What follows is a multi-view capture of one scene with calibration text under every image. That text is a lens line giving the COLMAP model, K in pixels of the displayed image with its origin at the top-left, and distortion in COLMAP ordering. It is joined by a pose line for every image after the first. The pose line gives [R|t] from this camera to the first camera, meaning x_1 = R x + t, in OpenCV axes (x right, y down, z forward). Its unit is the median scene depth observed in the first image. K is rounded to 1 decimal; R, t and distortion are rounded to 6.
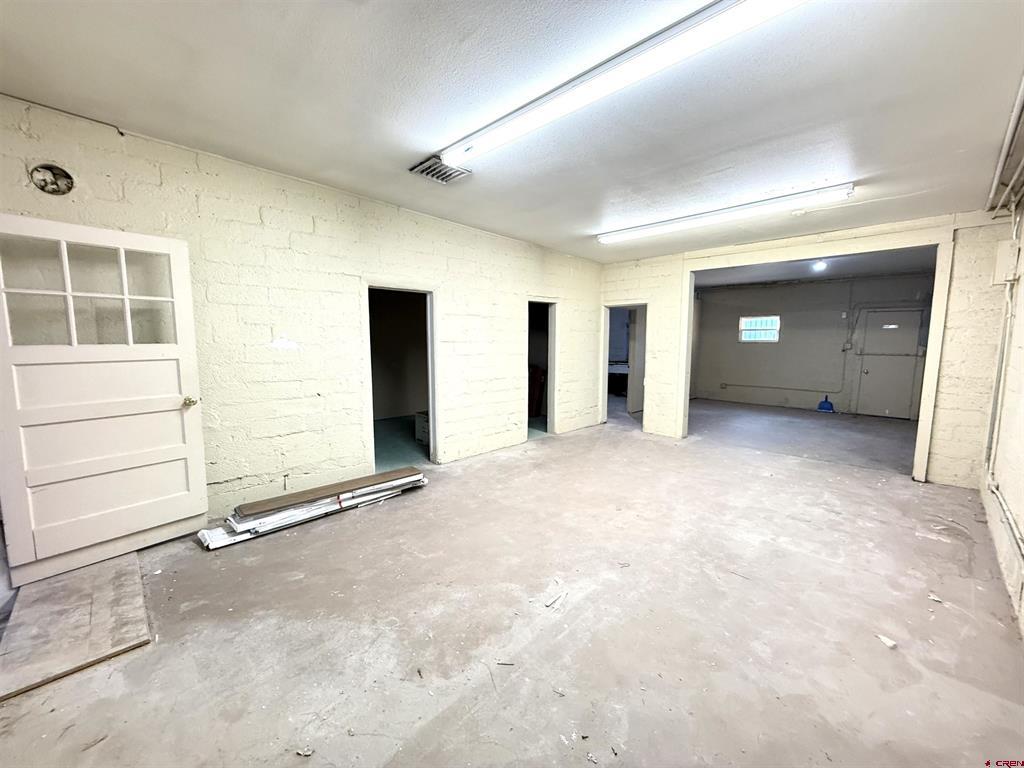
lens RADIAL K [[408.5, 0, 508.1], [0, 408.5, 385.1], [0, 0, 1]] dist [-0.000964, 0.000149]
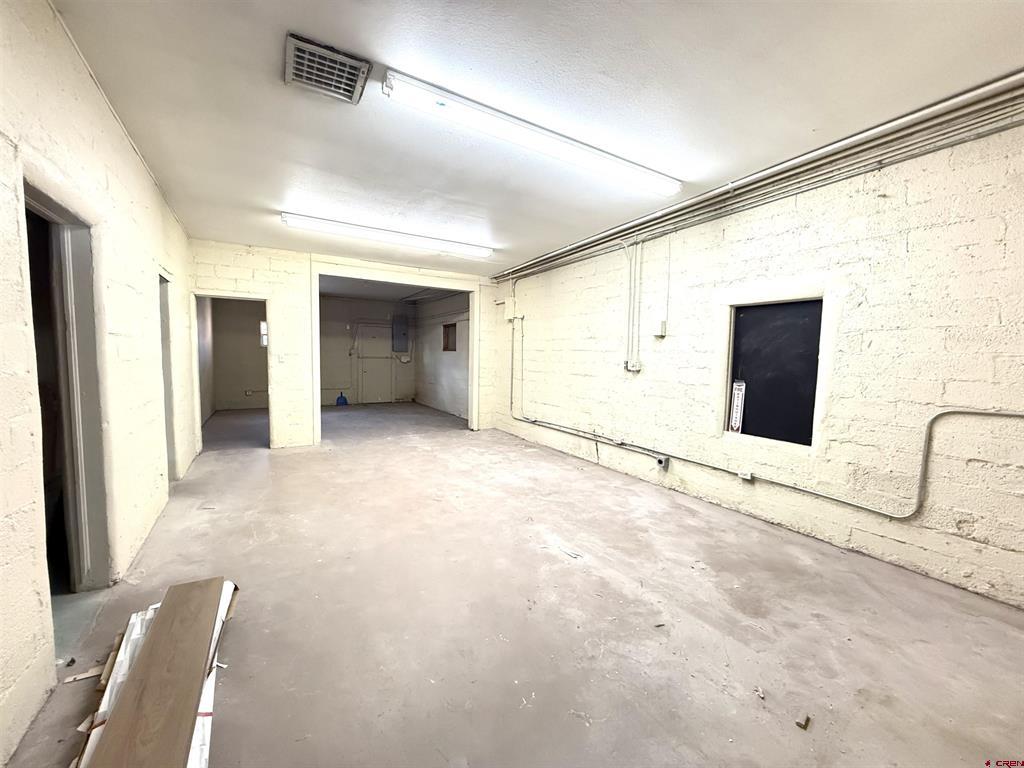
lens RADIAL K [[408.5, 0, 510.2], [0, 408.5, 384.0], [0, 0, 1]] dist [-0.000964, 0.000149]
pose [[0.224162, -0.070133, 0.972025, -0.723617], [0.090996, 0.994556, 0.050774, -0.035412], [-0.970294, 0.077069, 0.229324, 0.573357]]
